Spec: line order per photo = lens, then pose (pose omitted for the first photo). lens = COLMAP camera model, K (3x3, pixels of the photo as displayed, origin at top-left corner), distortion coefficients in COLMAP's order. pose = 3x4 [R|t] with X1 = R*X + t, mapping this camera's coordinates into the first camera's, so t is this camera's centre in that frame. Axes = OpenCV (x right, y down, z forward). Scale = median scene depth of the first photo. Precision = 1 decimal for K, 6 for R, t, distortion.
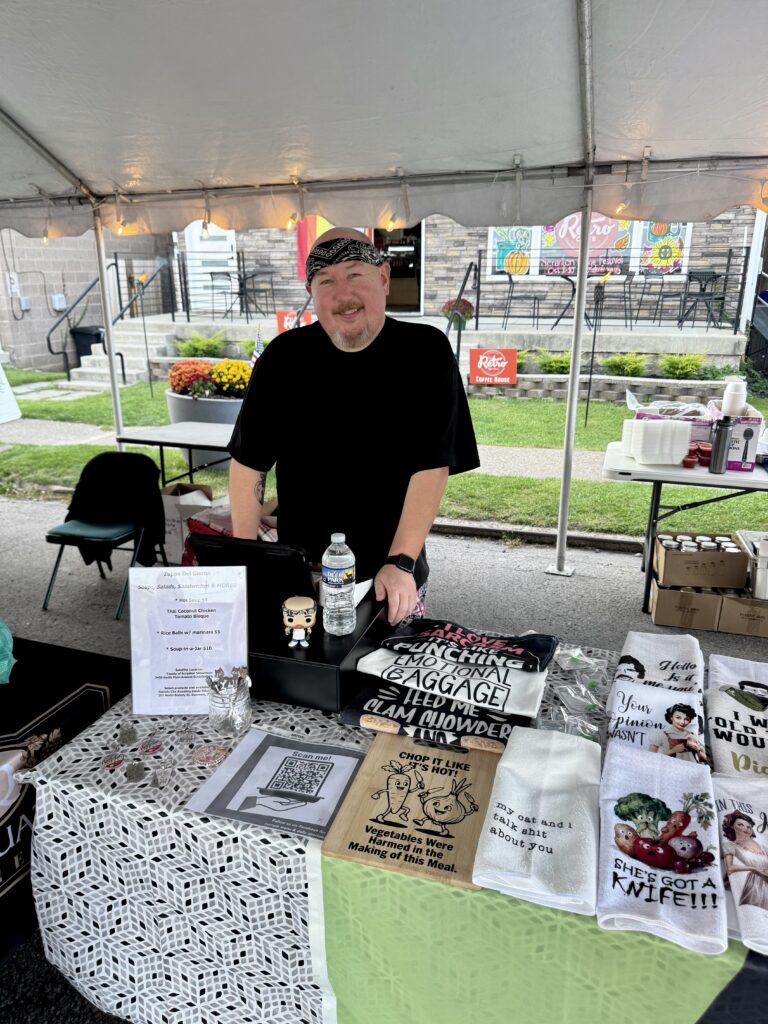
lens RADIAL K [[725.5, 0, 384.0], [0, 725.5, 512.0], [0, 0, 1]] dist [0.088257, -0.152882]
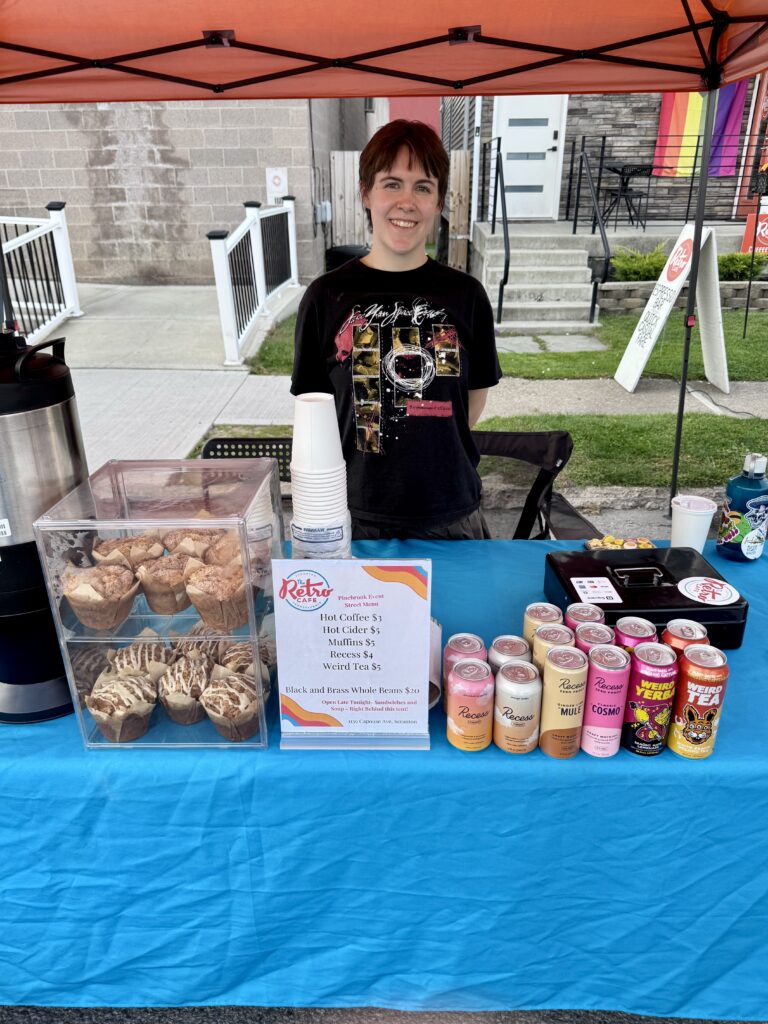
lens RADIAL K [[734.7, 0, 384.0], [0, 734.7, 512.0], [0, 0, 1]] dist [-0.002734, -0.002007]
pose [[0.959537, -0.126172, 0.251734, -0.800608], [0.098244, 0.987824, 0.120630, -0.098960], [-0.263889, -0.091017, 0.960249, 0.338400]]
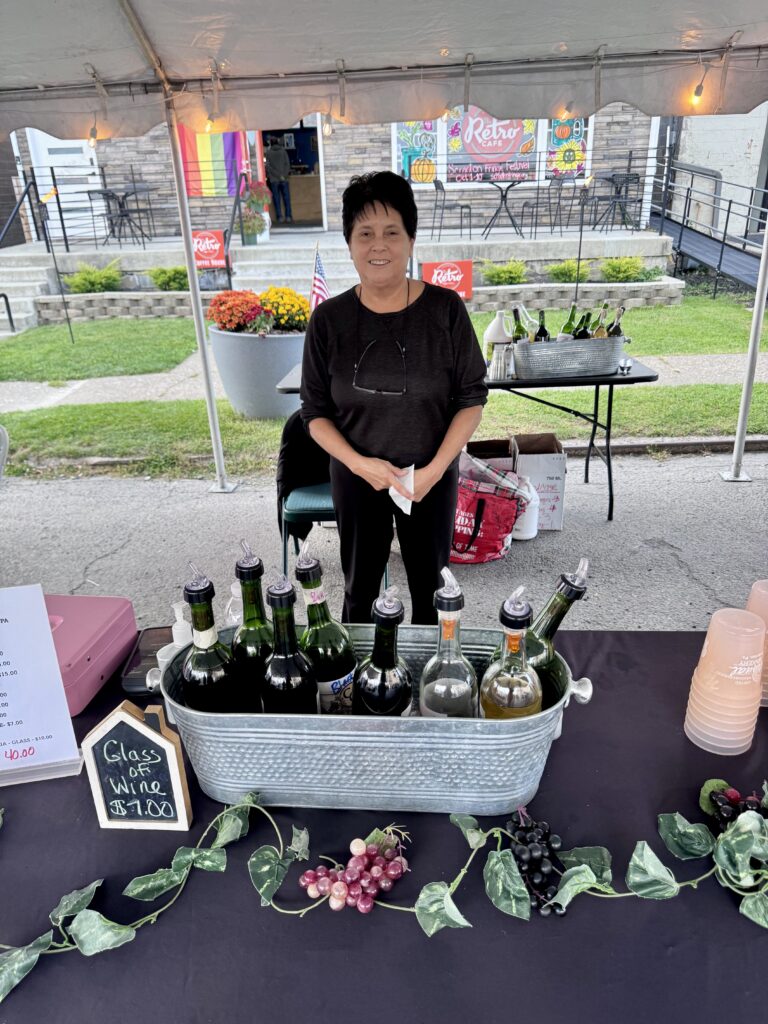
lens RADIAL K [[726.6, 0, 384.0], [0, 726.6, 512.0], [0, 0, 1]] dist [0.043085, -0.068914]
pose [[0.957054, -0.142599, 0.252415, -0.196547], [0.116654, 0.986492, 0.115002, -0.017802], [-0.265404, -0.080618, 0.960761, 0.067954]]
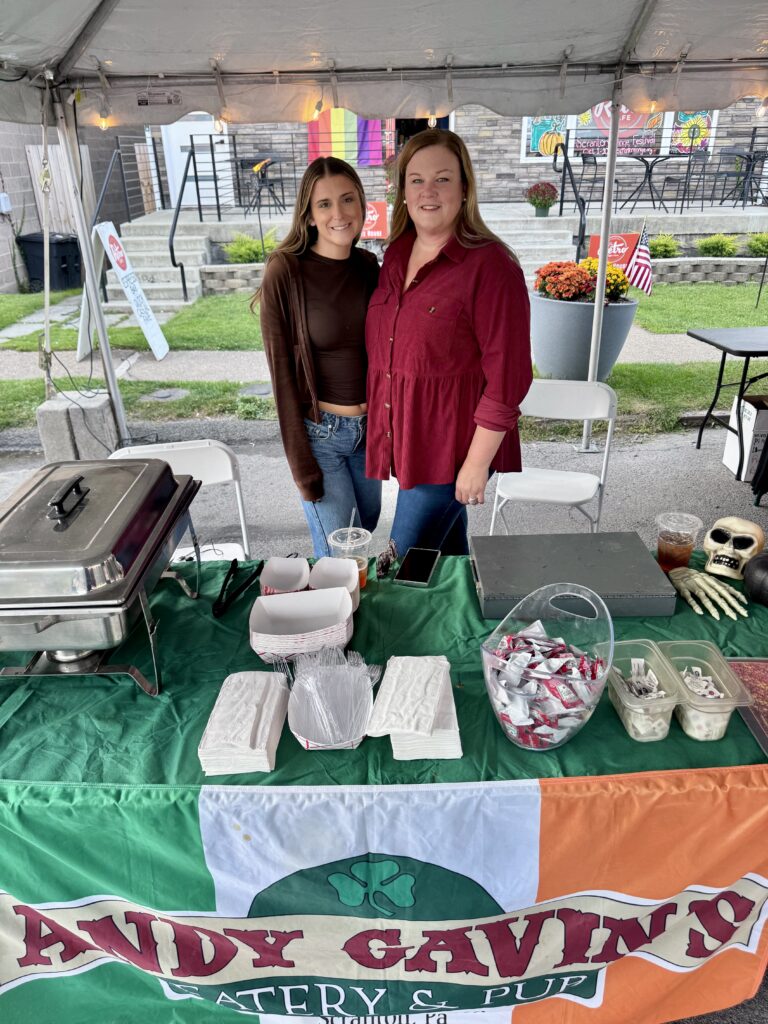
lens RADIAL K [[734.7, 0, 384.0], [0, 734.7, 512.0], [0, 0, 1]] dist [-0.002734, -0.002007]
pose [[0.944857, -0.156353, 0.287749, -0.438365], [0.115962, 0.981473, 0.152525, -0.039638], [-0.306266, -0.110747, 0.945482, 0.106174]]
